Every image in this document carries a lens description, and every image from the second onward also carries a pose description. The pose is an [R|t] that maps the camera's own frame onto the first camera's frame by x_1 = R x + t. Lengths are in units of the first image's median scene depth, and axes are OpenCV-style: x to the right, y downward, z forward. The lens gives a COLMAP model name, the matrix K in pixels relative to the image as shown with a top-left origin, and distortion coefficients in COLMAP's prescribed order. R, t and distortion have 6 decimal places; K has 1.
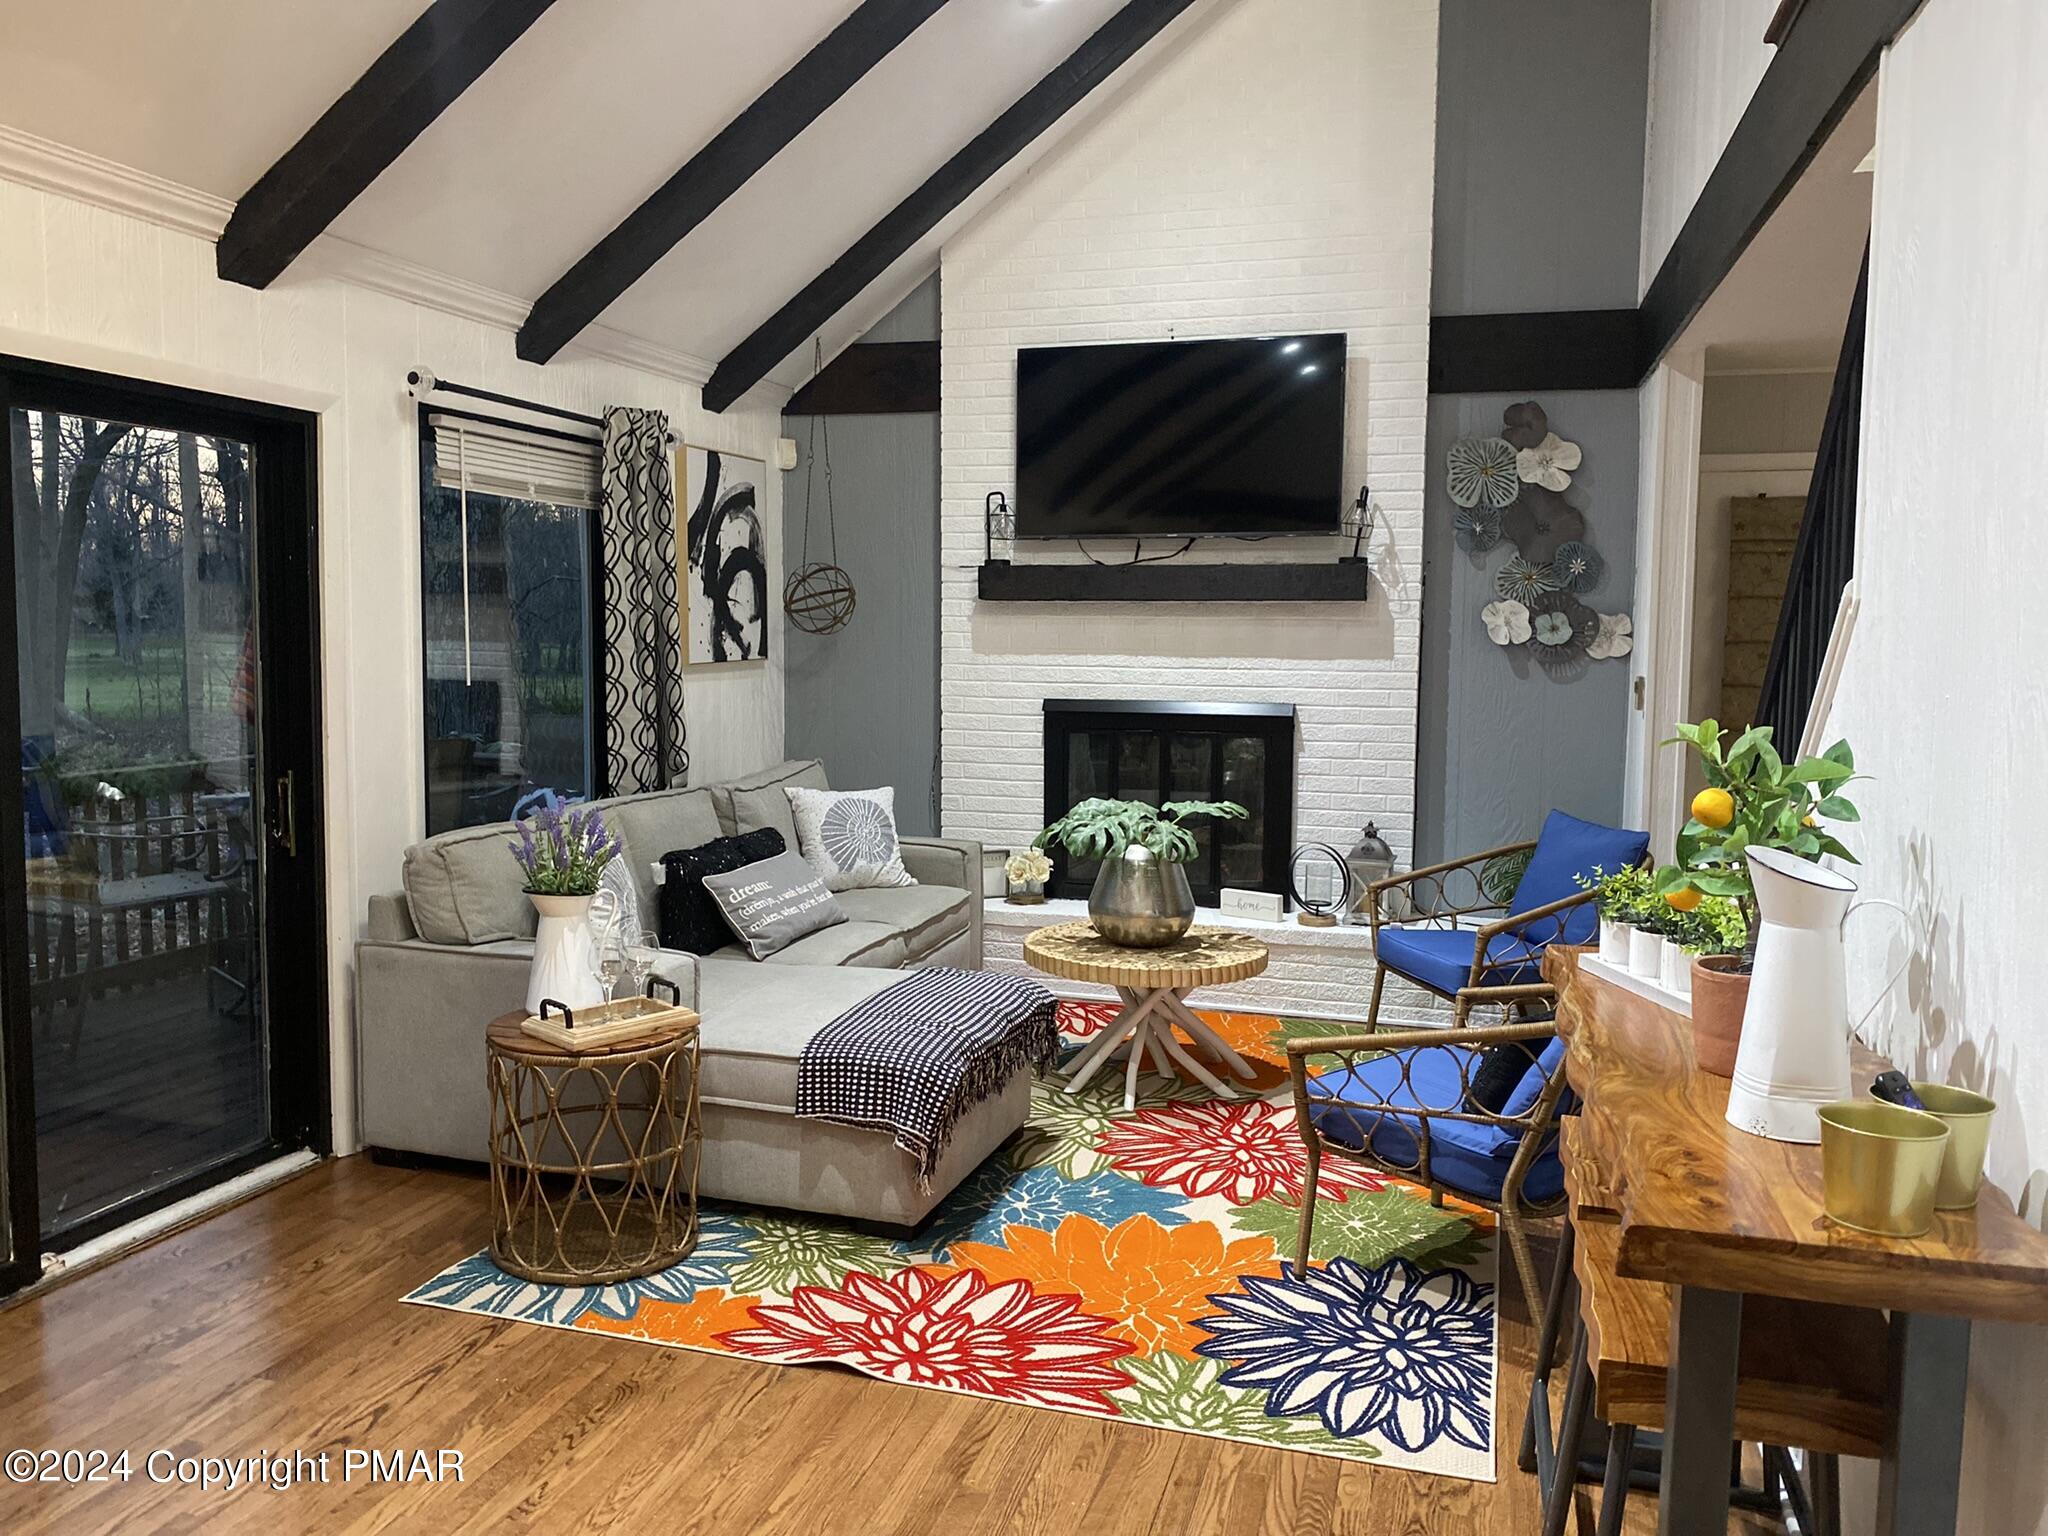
lens RADIAL K [[1552.3, 0, 1034.2], [0, 1552.3, 763.0], [0, 0, 1]] dist [0.045415, -0.061962]
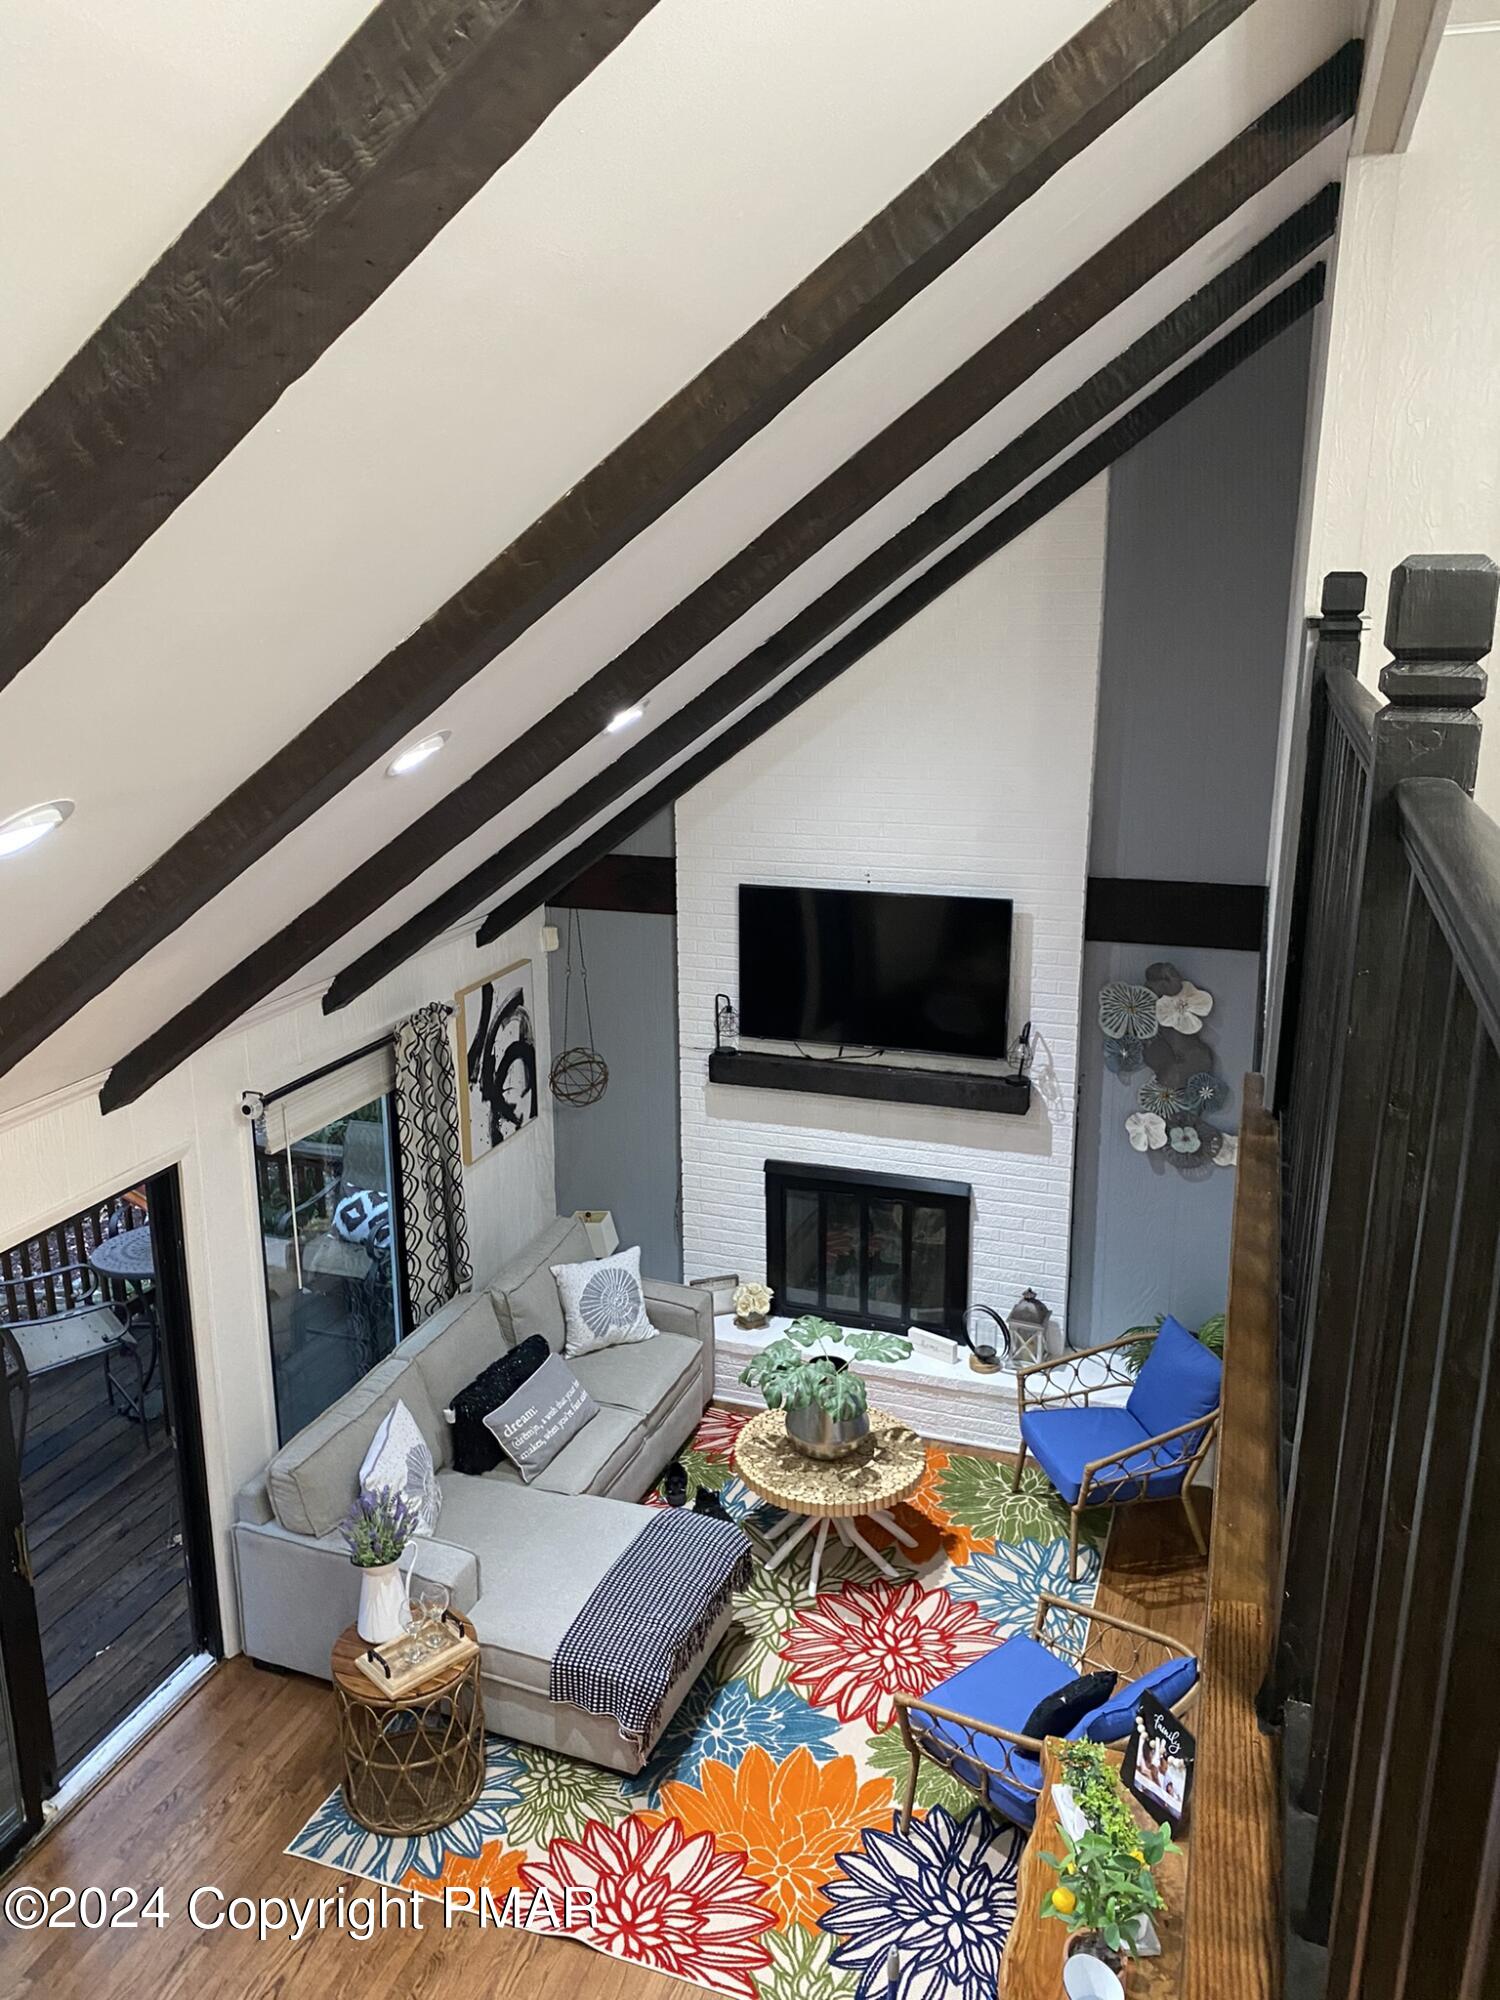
lens RADIAL K [[1515.9, 0, 751.5], [0, 1515.9, 989.5], [0, 0, 1]] dist [0.045415, -0.061962]
pose [[0.998557, 0.000591, -0.053692, 0.090029], [0.008218, 0.986475, 0.163708, -0.559547], [0.053063, -0.163913, 0.985047, -0.212034]]
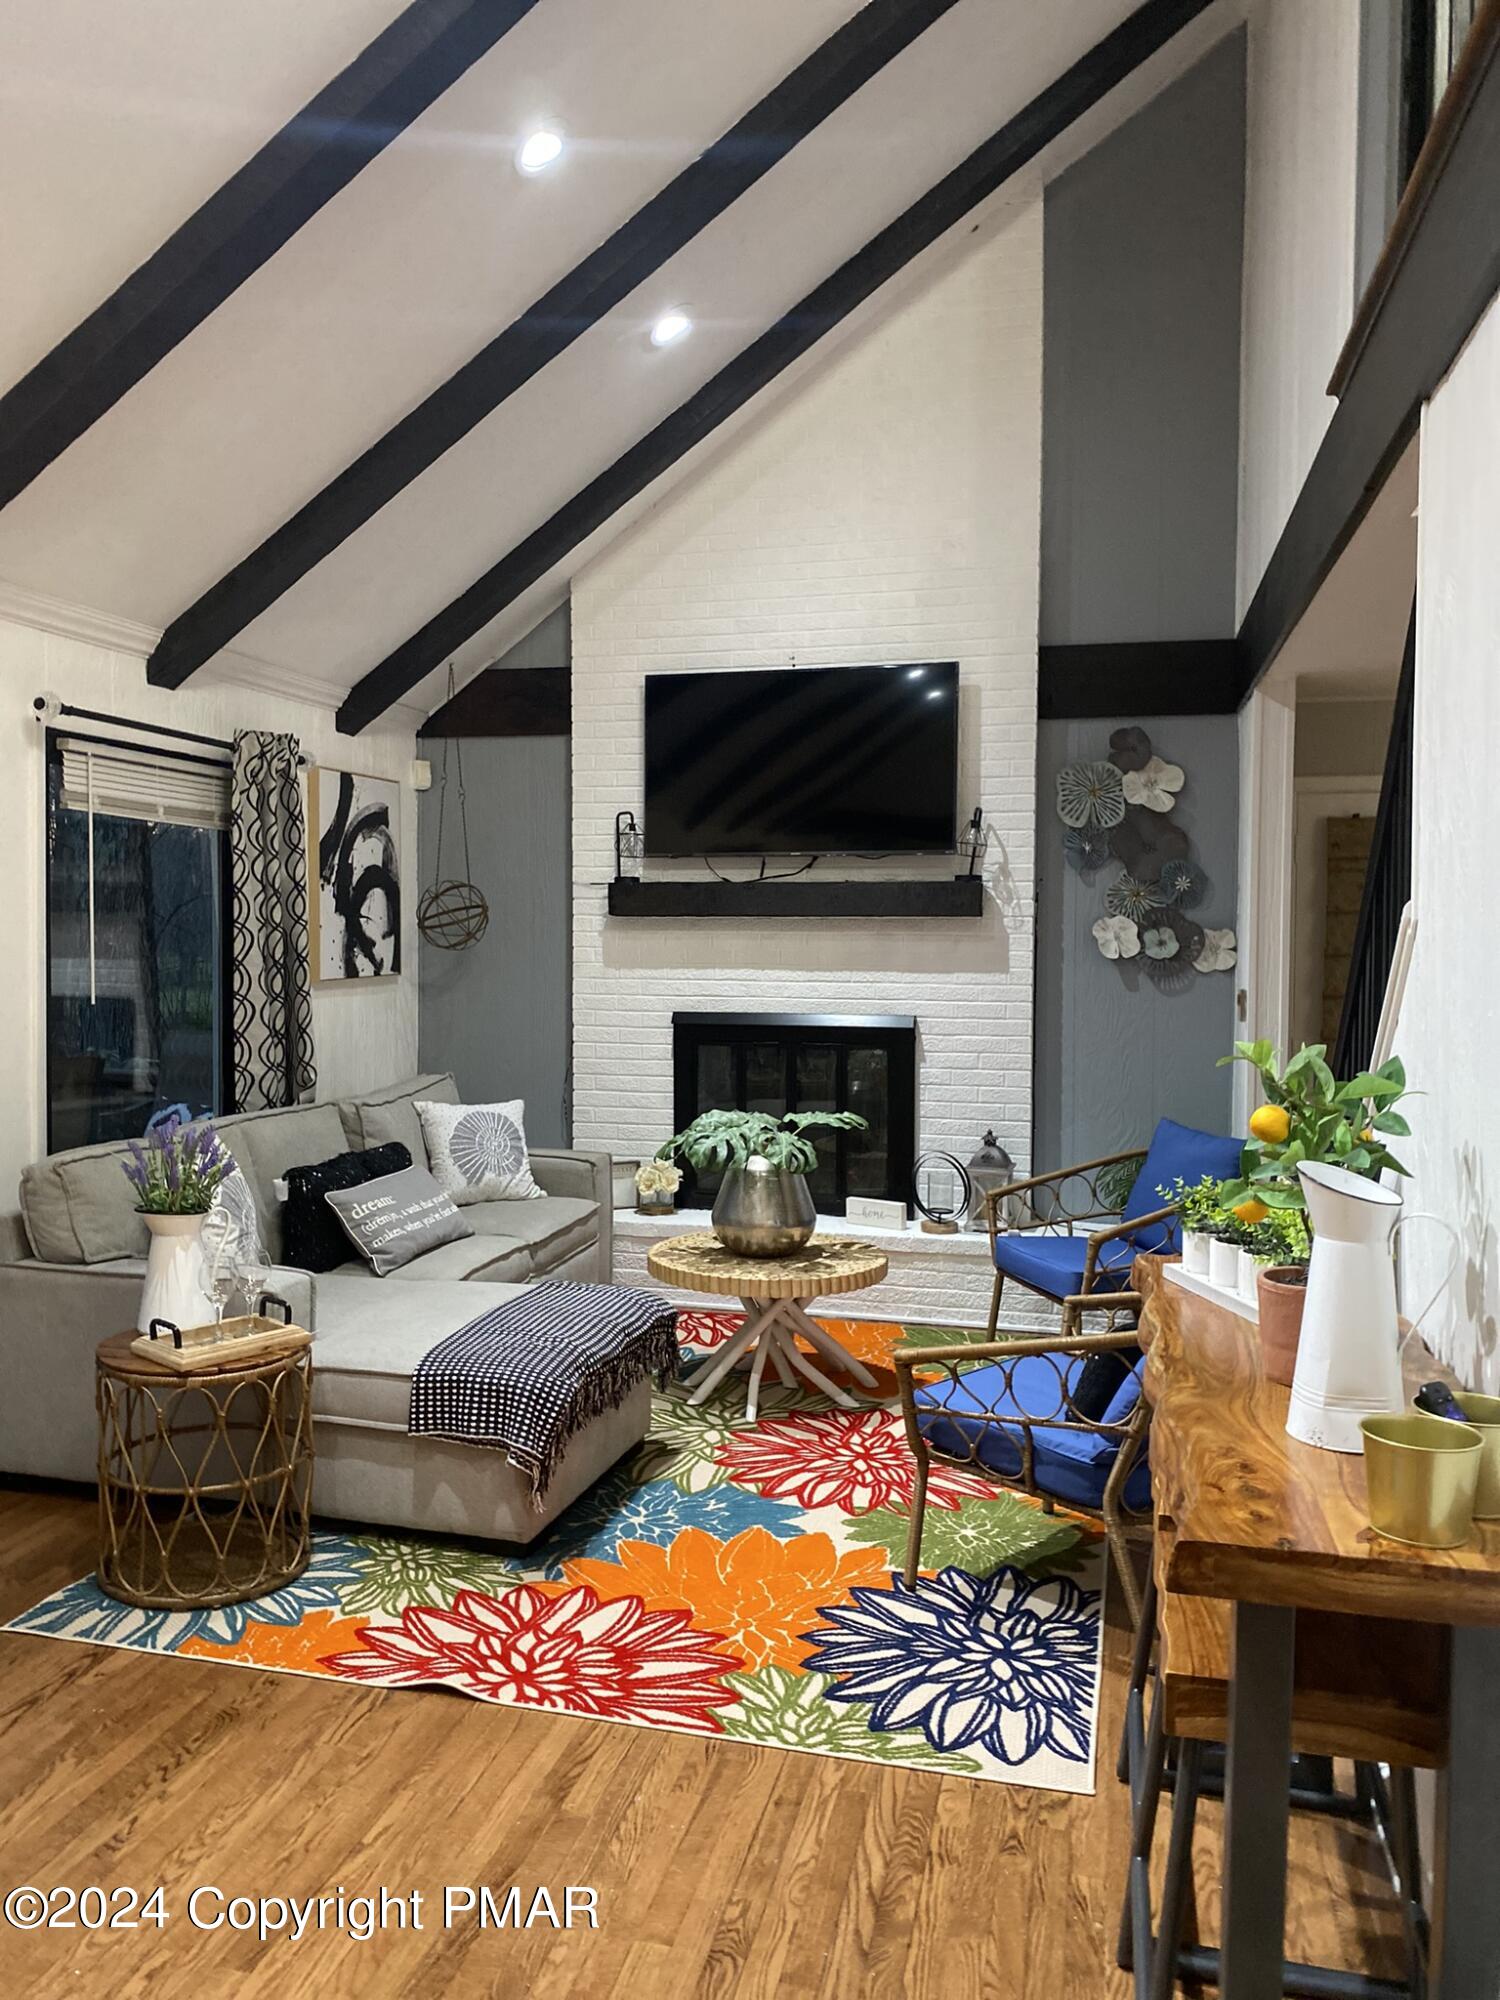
lens RADIAL K [[1515.9, 0, 738.0], [0, 1515.9, 997.5], [0, 0, 1]] dist [0.045415, -0.061962]
pose [[0.999378, -0.004575, 0.034970, 0.022461], [0.006266, 0.998808, -0.048409, -0.003959], [-0.034706, 0.048598, 0.998215, 0.000996]]
